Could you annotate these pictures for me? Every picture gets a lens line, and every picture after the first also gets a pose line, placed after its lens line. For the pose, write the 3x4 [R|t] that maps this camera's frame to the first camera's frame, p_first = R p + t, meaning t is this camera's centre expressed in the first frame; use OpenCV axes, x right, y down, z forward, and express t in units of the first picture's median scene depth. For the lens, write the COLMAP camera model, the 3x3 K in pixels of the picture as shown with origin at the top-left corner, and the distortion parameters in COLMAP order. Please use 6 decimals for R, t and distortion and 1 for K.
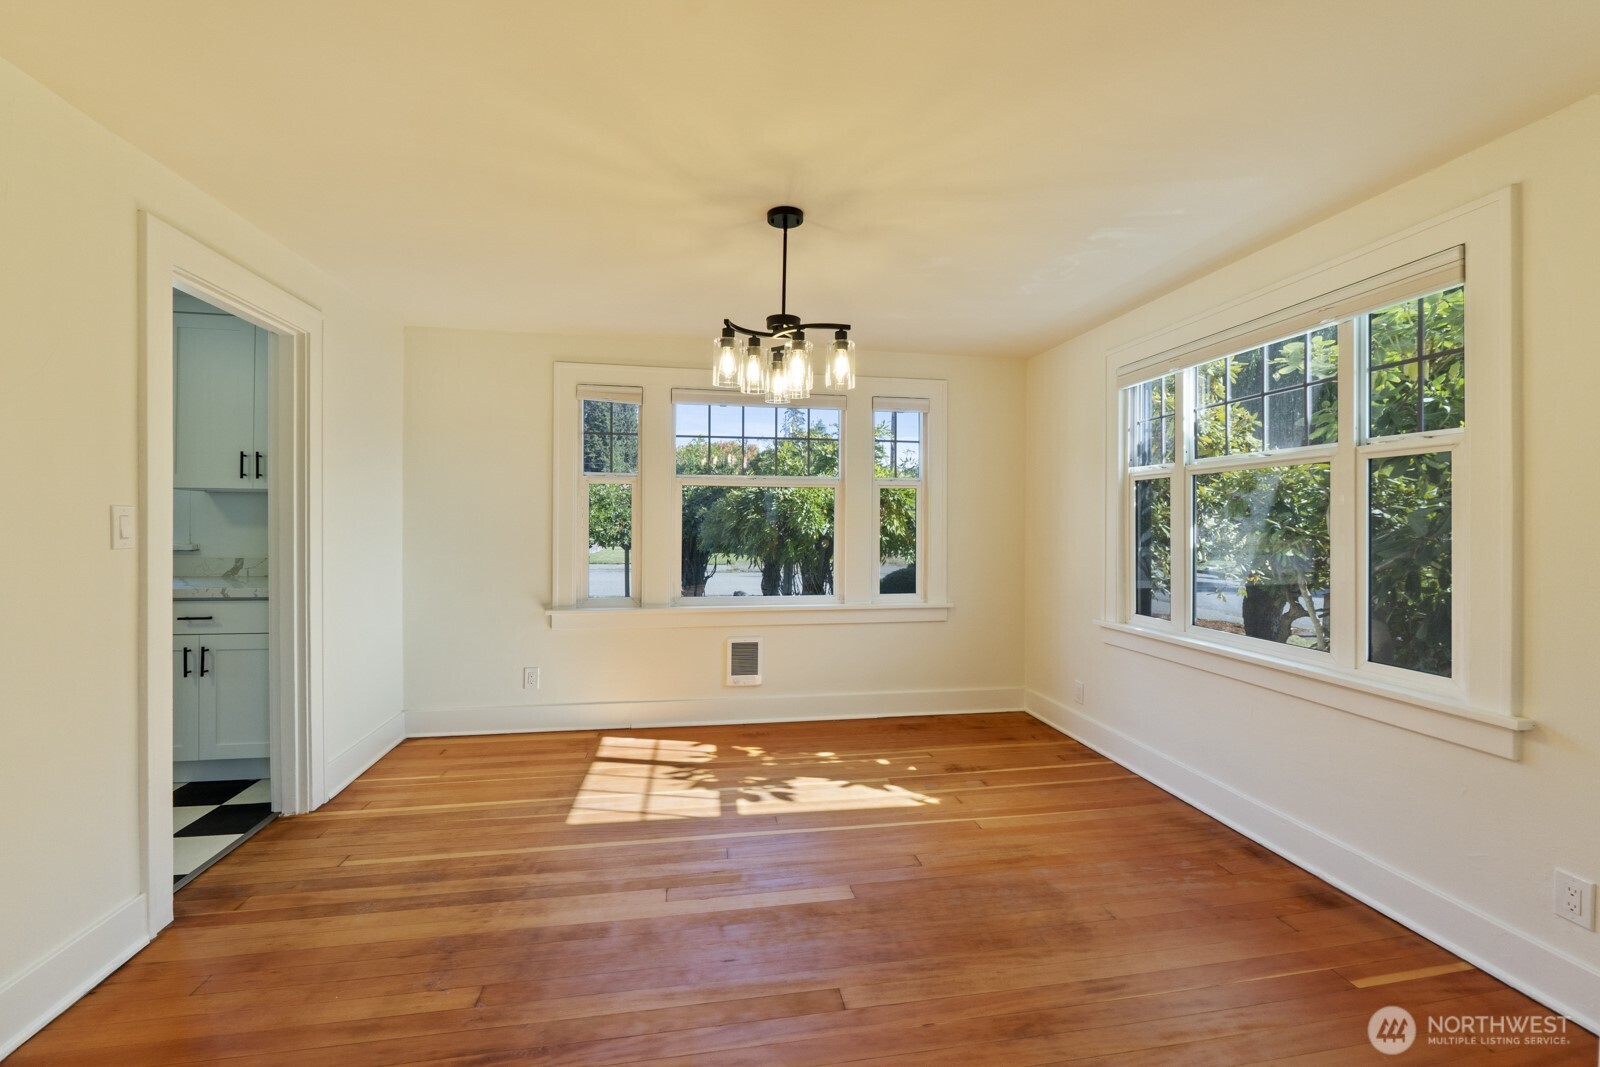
lens RADIAL K [[664.7, 0, 801.5], [0, 664.7, 525.0], [0, 0, 1]] dist [0.001963, 0.000370]
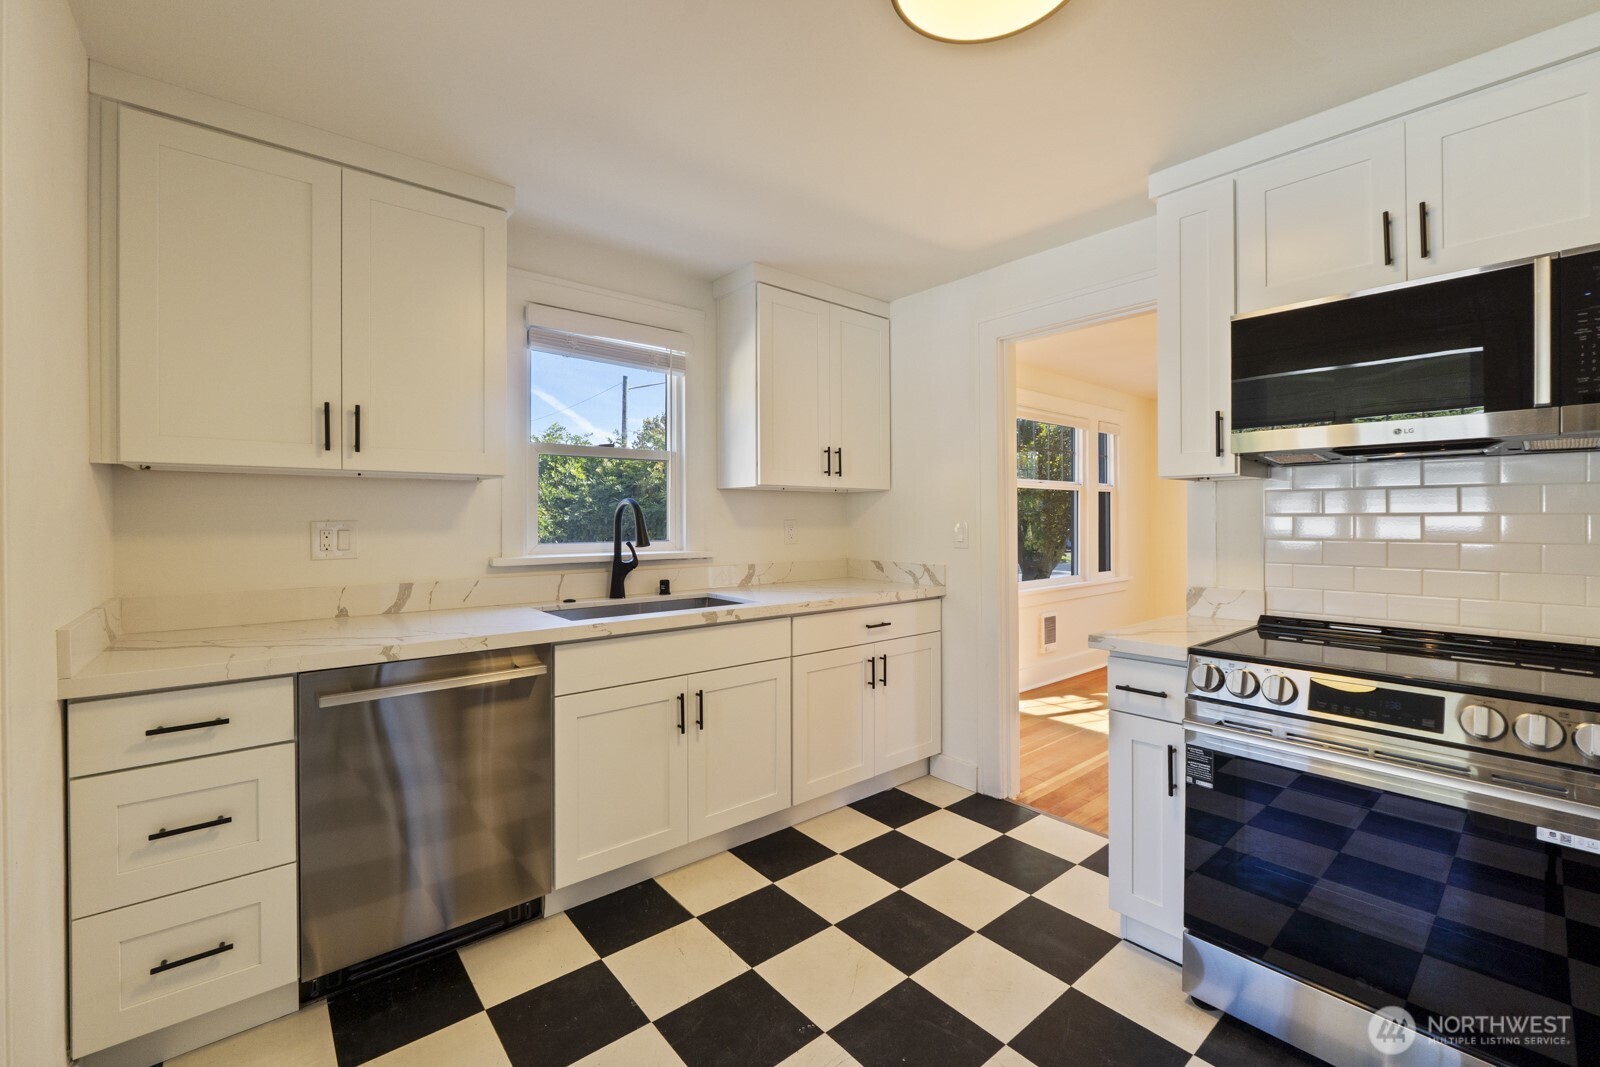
lens RADIAL K [[664.7, 0, 799.3], [0, 664.7, 521.4], [0, 0, 1]] dist [0.001963, 0.000370]
pose [[0.862209, -0.012168, 0.506407, -1.188675], [0.009889, 0.999925, 0.007188, -0.013164], [-0.506457, -0.001190, 0.862265, 0.190011]]
